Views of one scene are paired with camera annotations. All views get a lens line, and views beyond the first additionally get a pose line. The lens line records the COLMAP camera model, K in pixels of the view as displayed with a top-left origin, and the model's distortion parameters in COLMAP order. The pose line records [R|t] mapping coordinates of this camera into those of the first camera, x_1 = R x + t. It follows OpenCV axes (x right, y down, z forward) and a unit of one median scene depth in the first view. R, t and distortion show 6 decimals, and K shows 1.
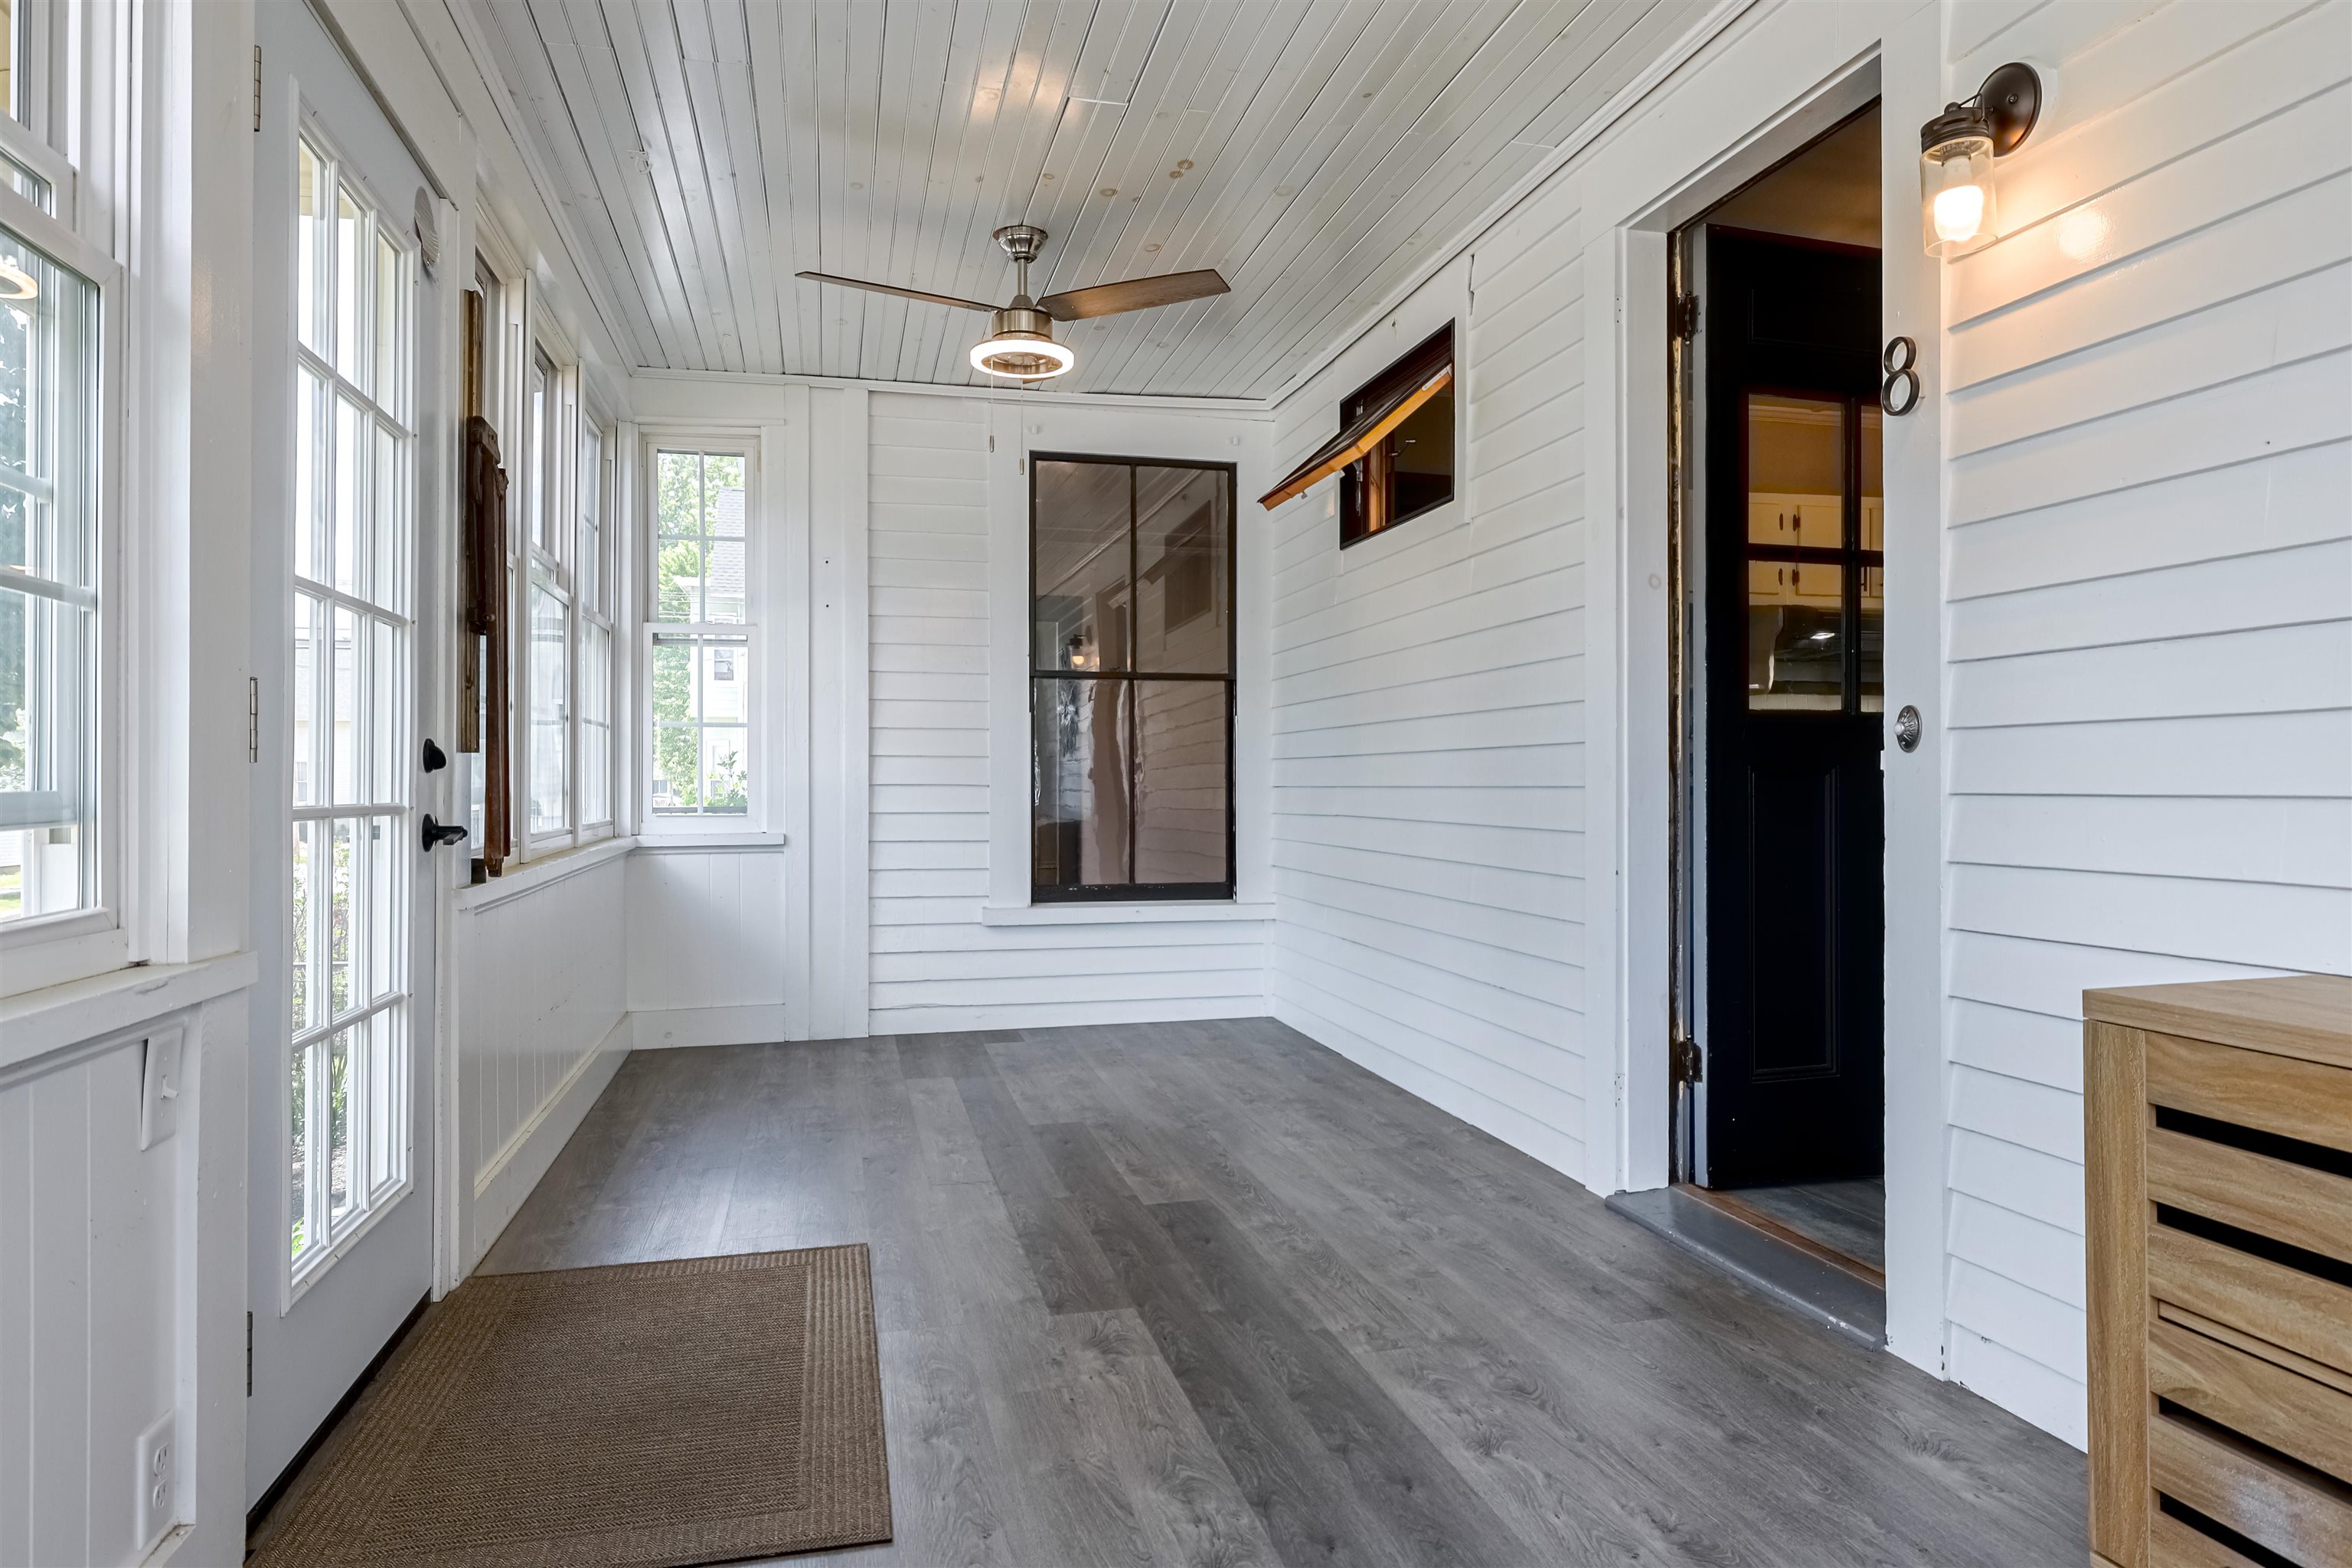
lens RADIAL K [[1353.4, 0, 1176.0], [0, 1353.4, 784.0], [0, 0, 1]] dist [0.002336, 0.000616]
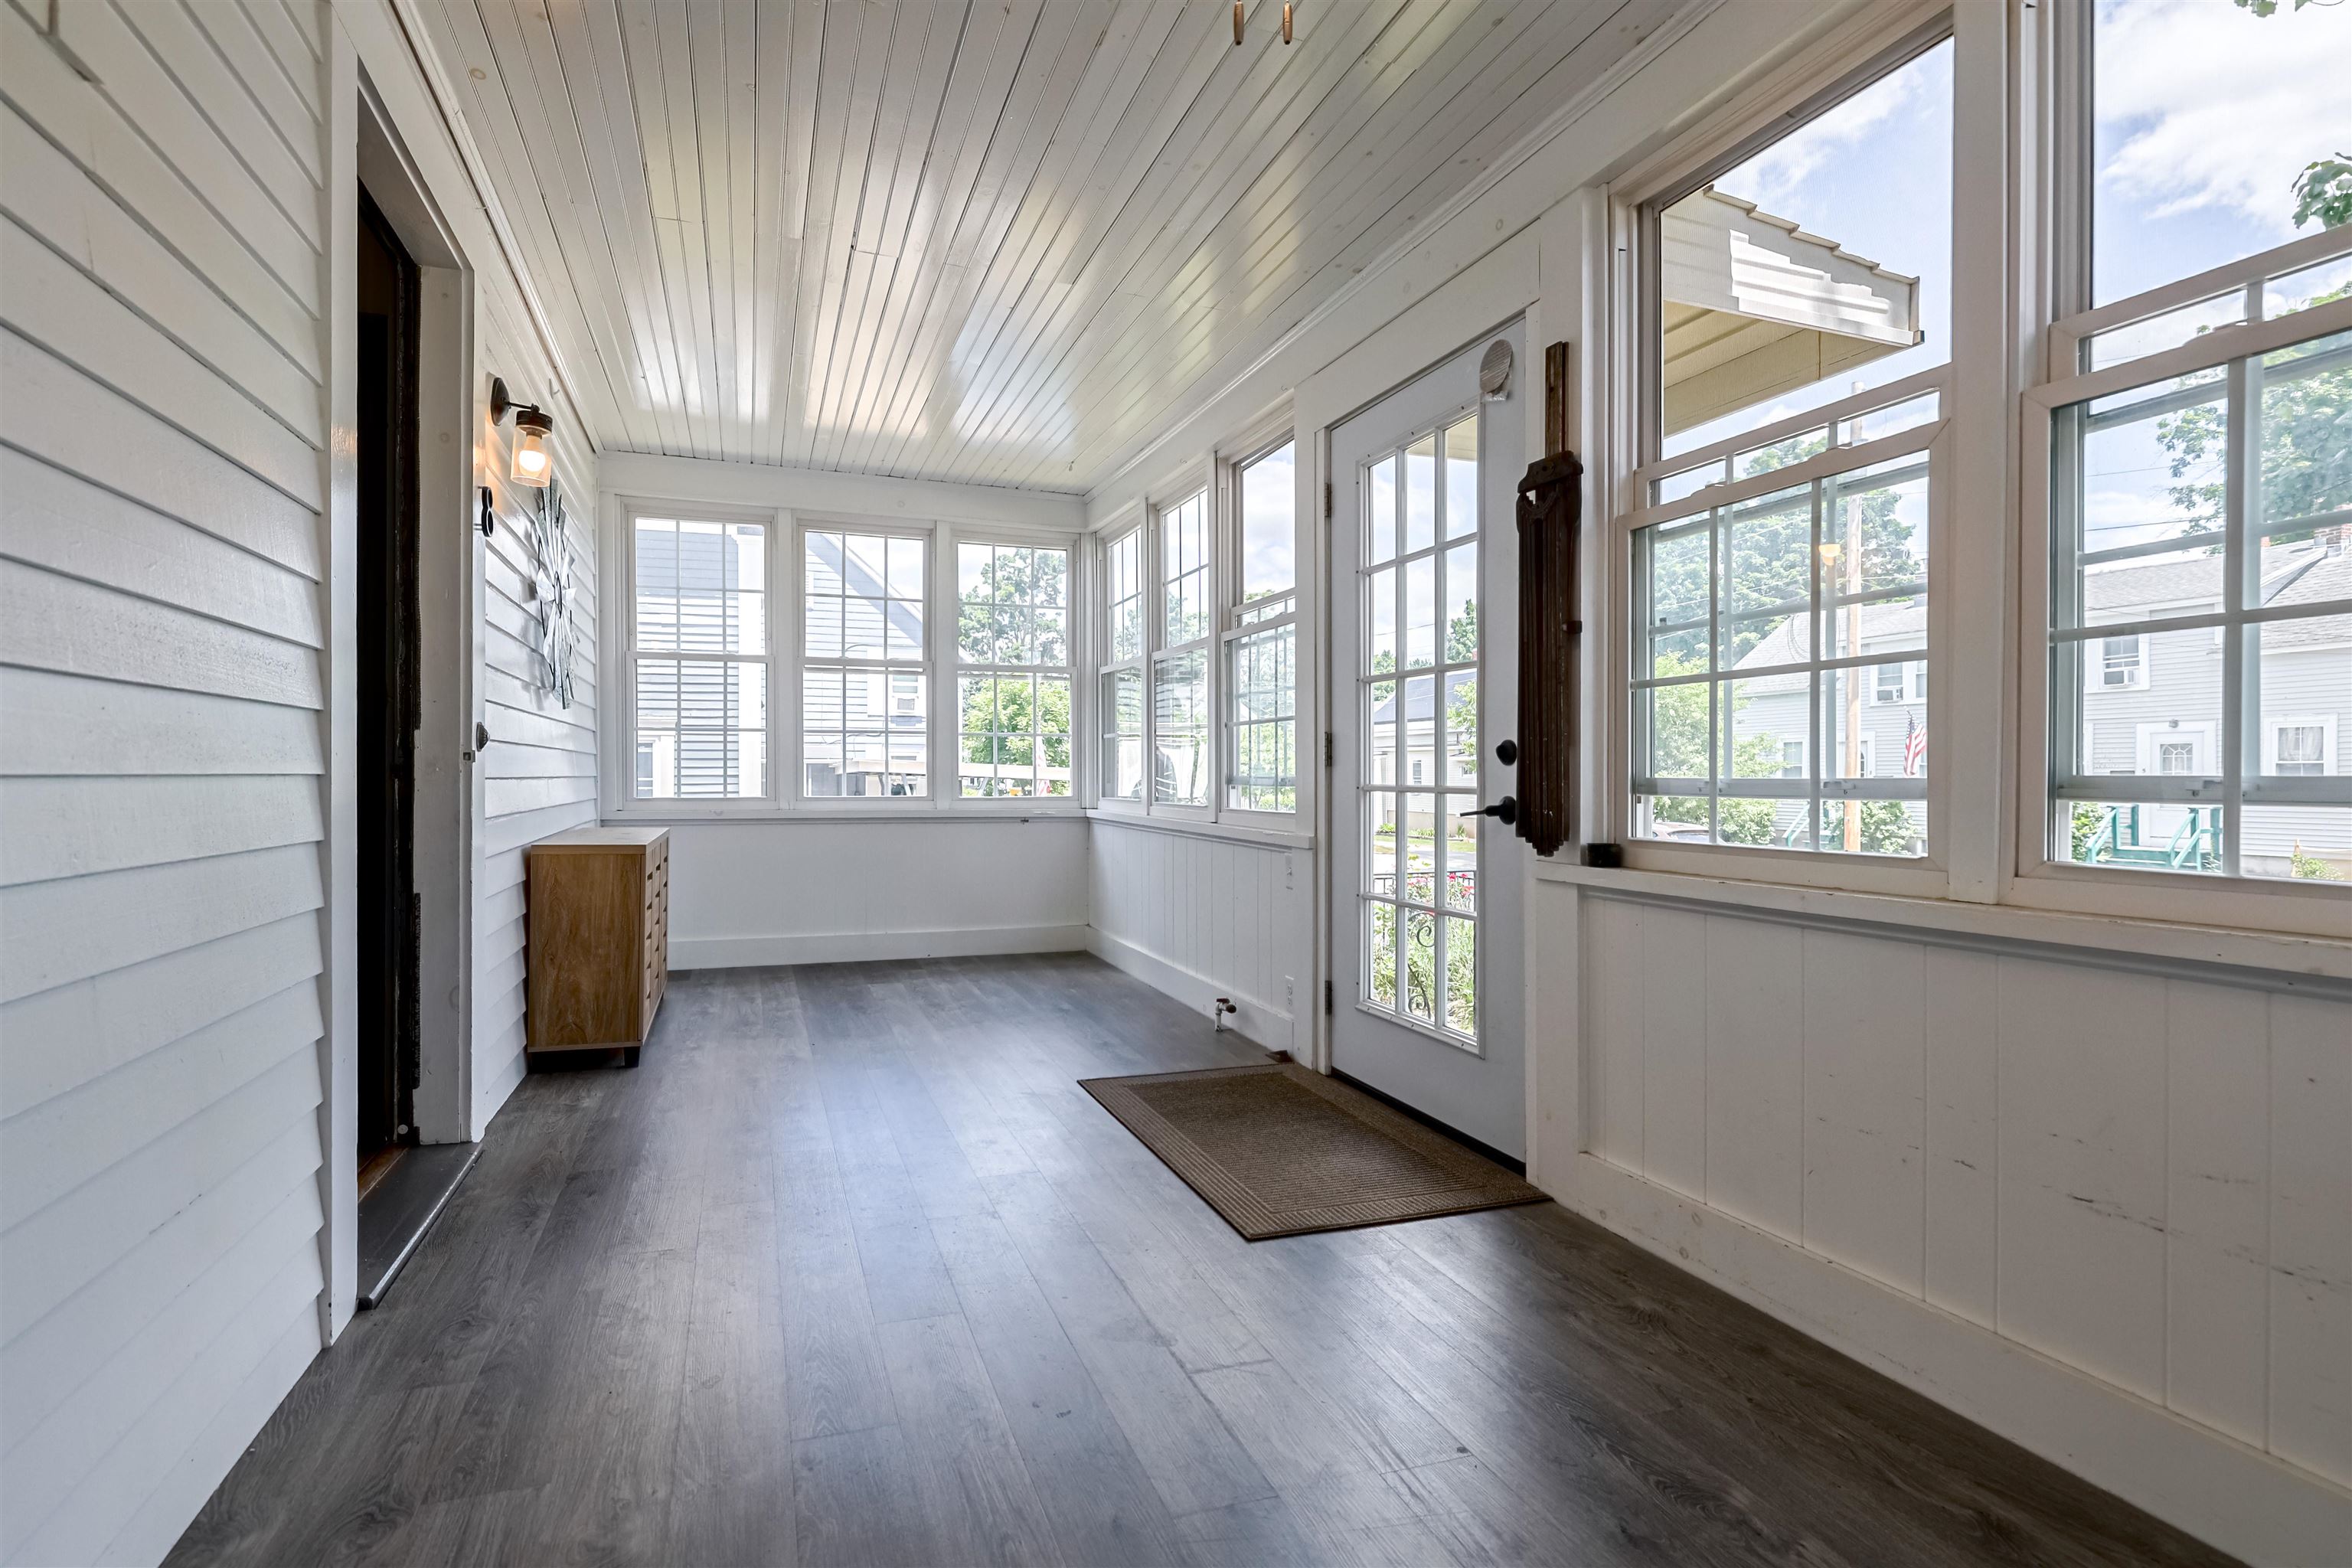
lens RADIAL K [[1048.7, 0, 1172.8], [0, 1048.7, 782.7], [0, 0, 1]] dist [0.001502, -0.000559]
pose [[-0.989663, -0.001197, -0.143407, -0.065648], [-0.002825, 0.999934, 0.011147, -0.006436], [0.143384, 0.011437, -0.989601, 1.855526]]
